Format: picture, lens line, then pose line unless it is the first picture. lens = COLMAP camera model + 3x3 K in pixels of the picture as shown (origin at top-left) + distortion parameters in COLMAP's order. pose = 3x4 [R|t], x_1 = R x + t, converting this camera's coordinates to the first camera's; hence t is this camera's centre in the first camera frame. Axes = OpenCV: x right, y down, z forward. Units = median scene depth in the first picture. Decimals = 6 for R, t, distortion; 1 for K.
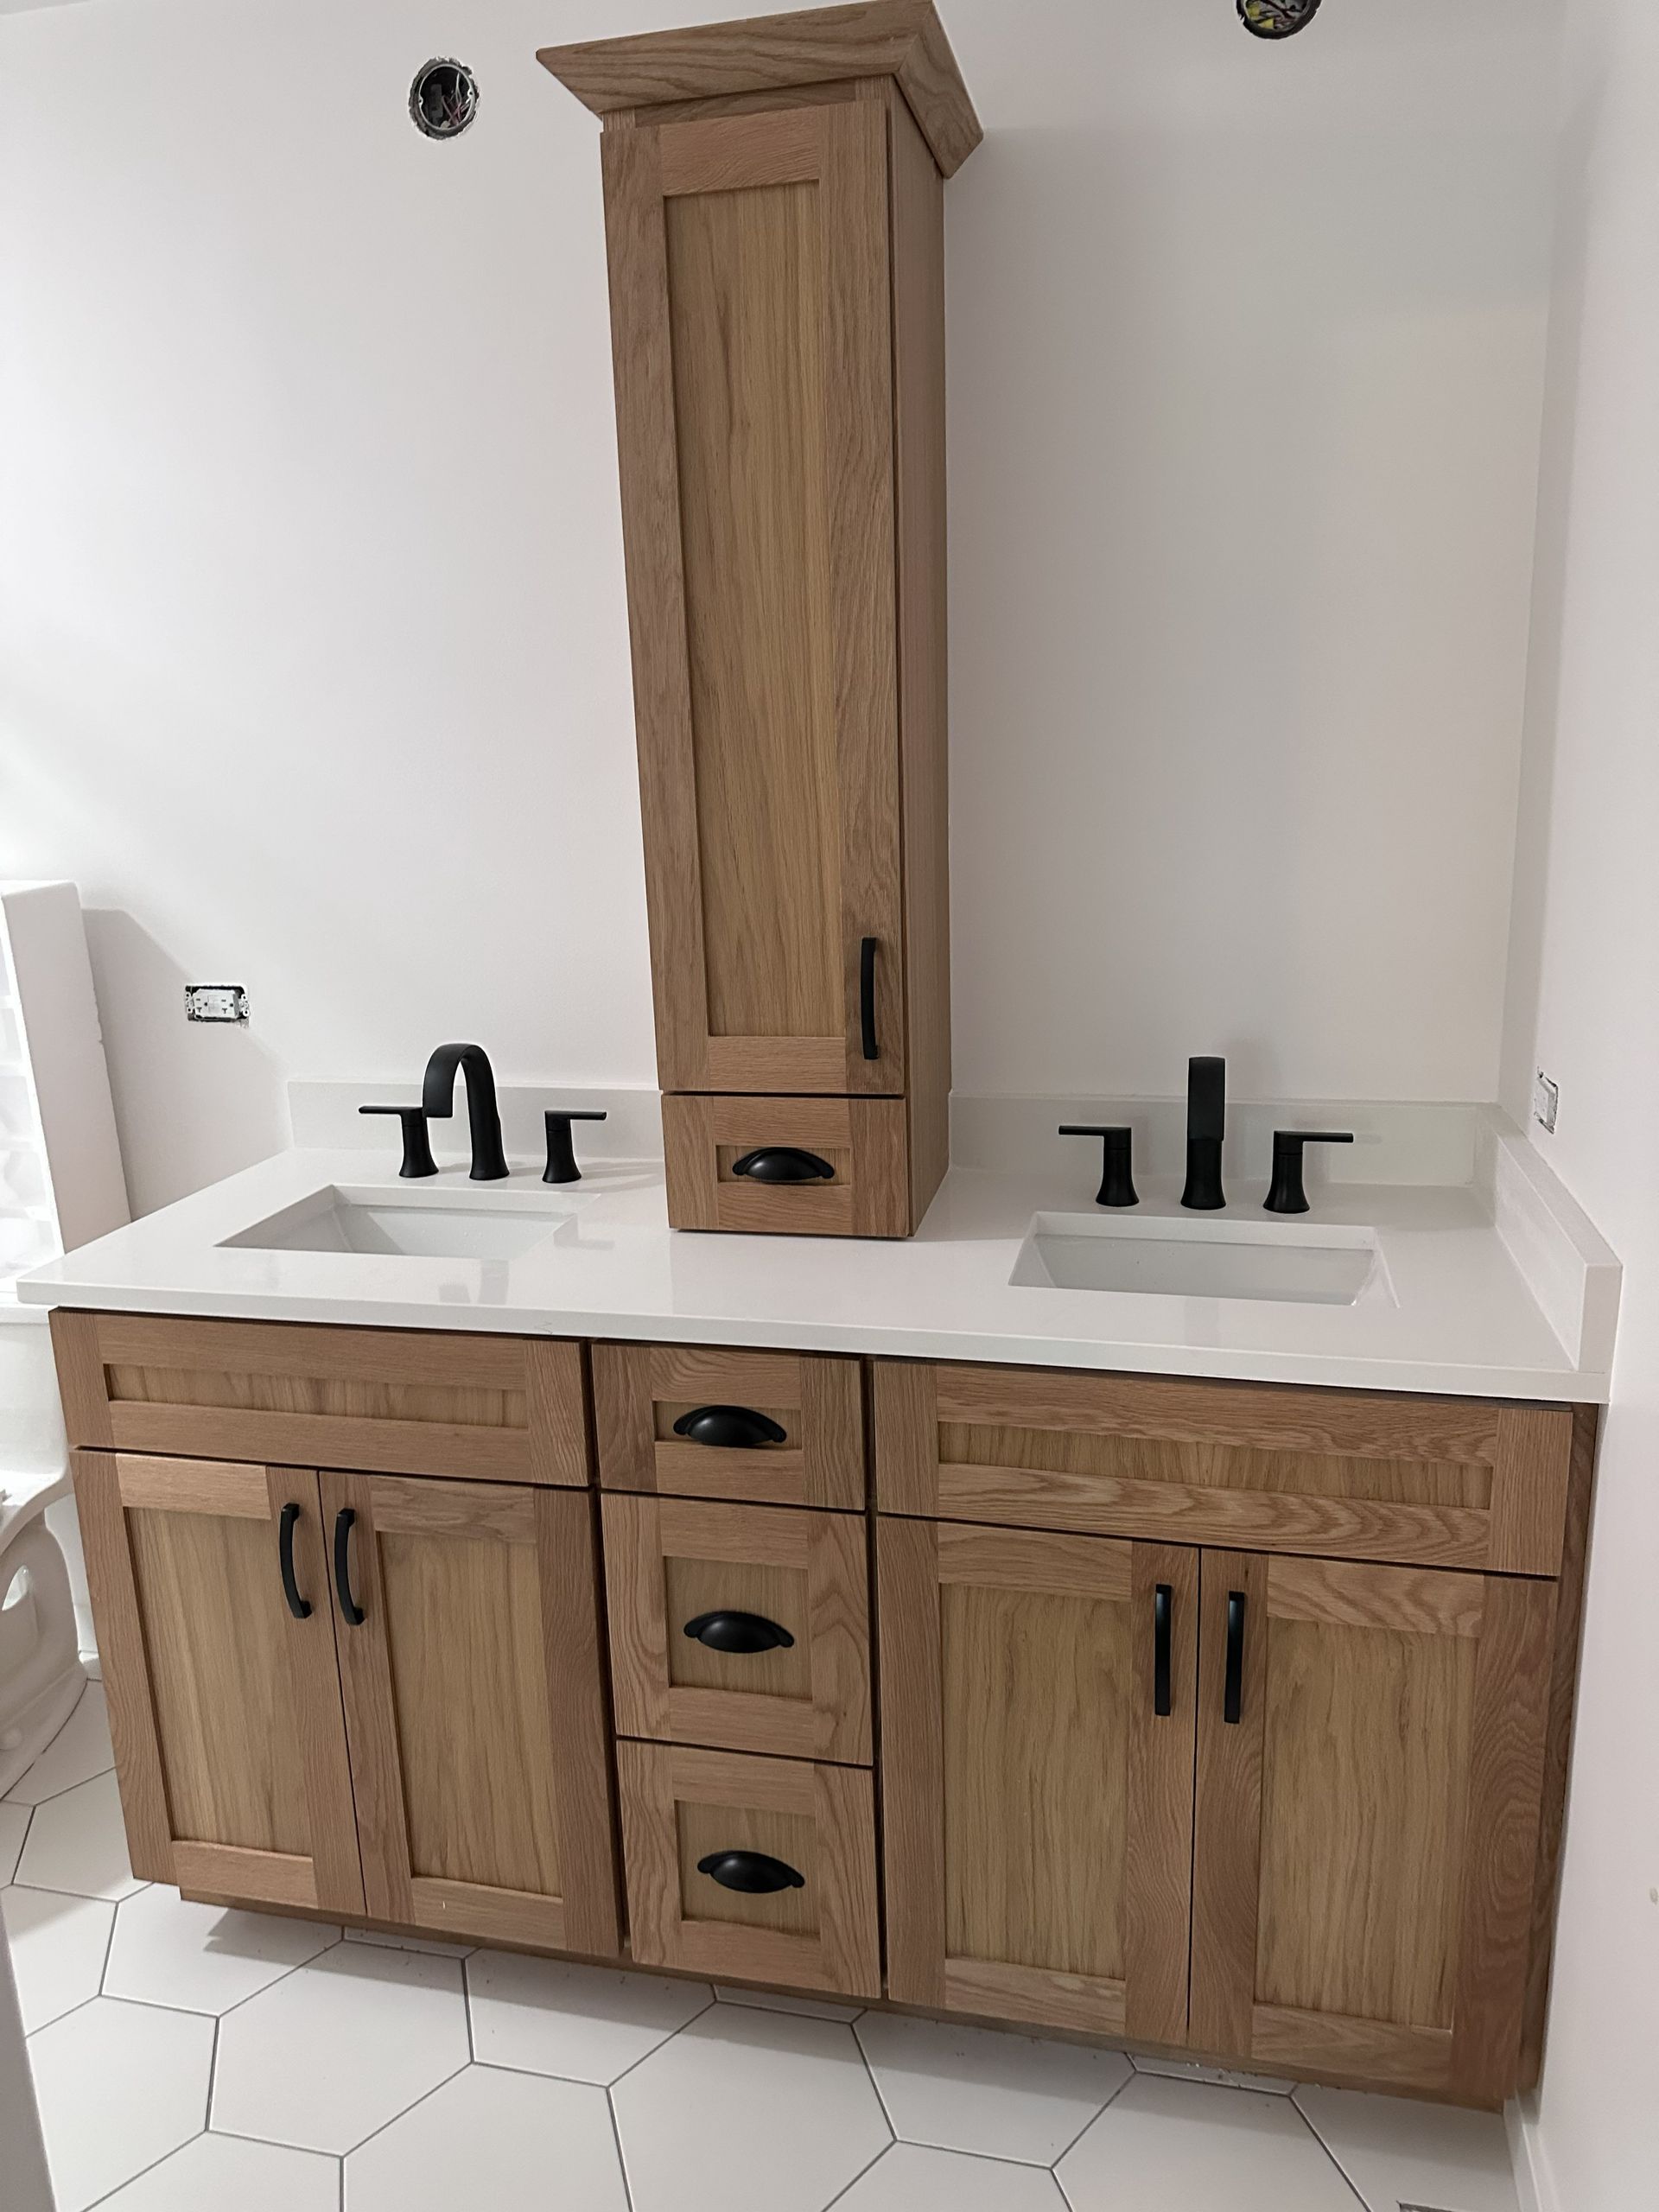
lens RADIAL K [[1616.3, 0, 826.8], [0, 1616.3, 1100.3], [0, 0, 1]] dist [0.040356, -0.056201]
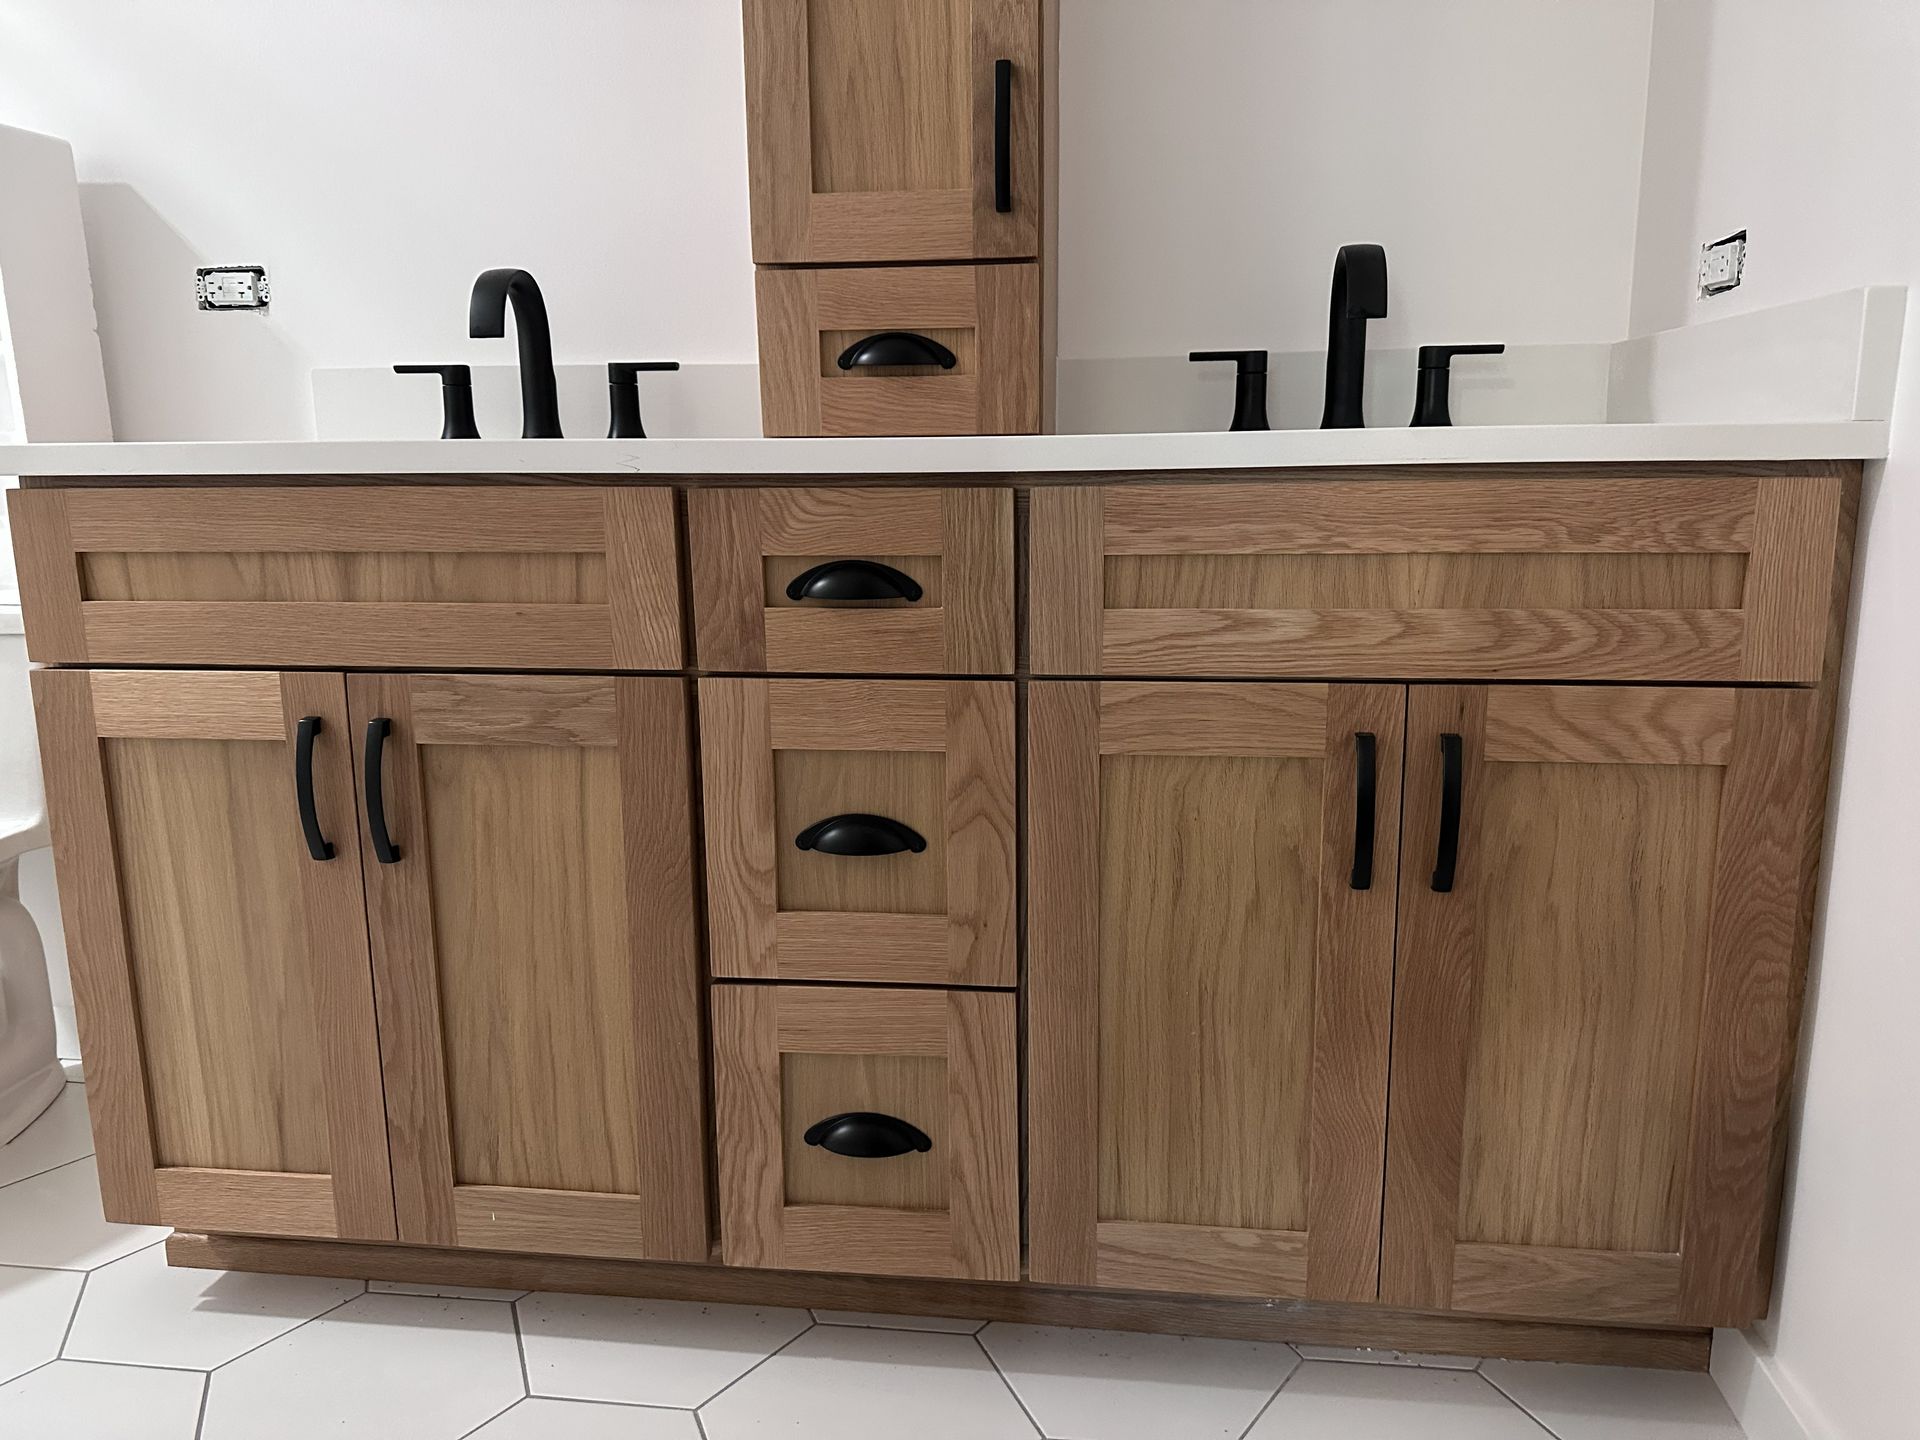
lens RADIAL K [[1403.0, 0, 970.2], [0, 1403.0, 727.3], [0, 0, 1]] dist [0.040356, -0.056201]
pose [[0.993218, 0.000469, 0.116265, -0.081181], [0.005016, 0.998888, -0.046881, 0.297465], [-0.116158, 0.047146, 0.992111, 0.251150]]
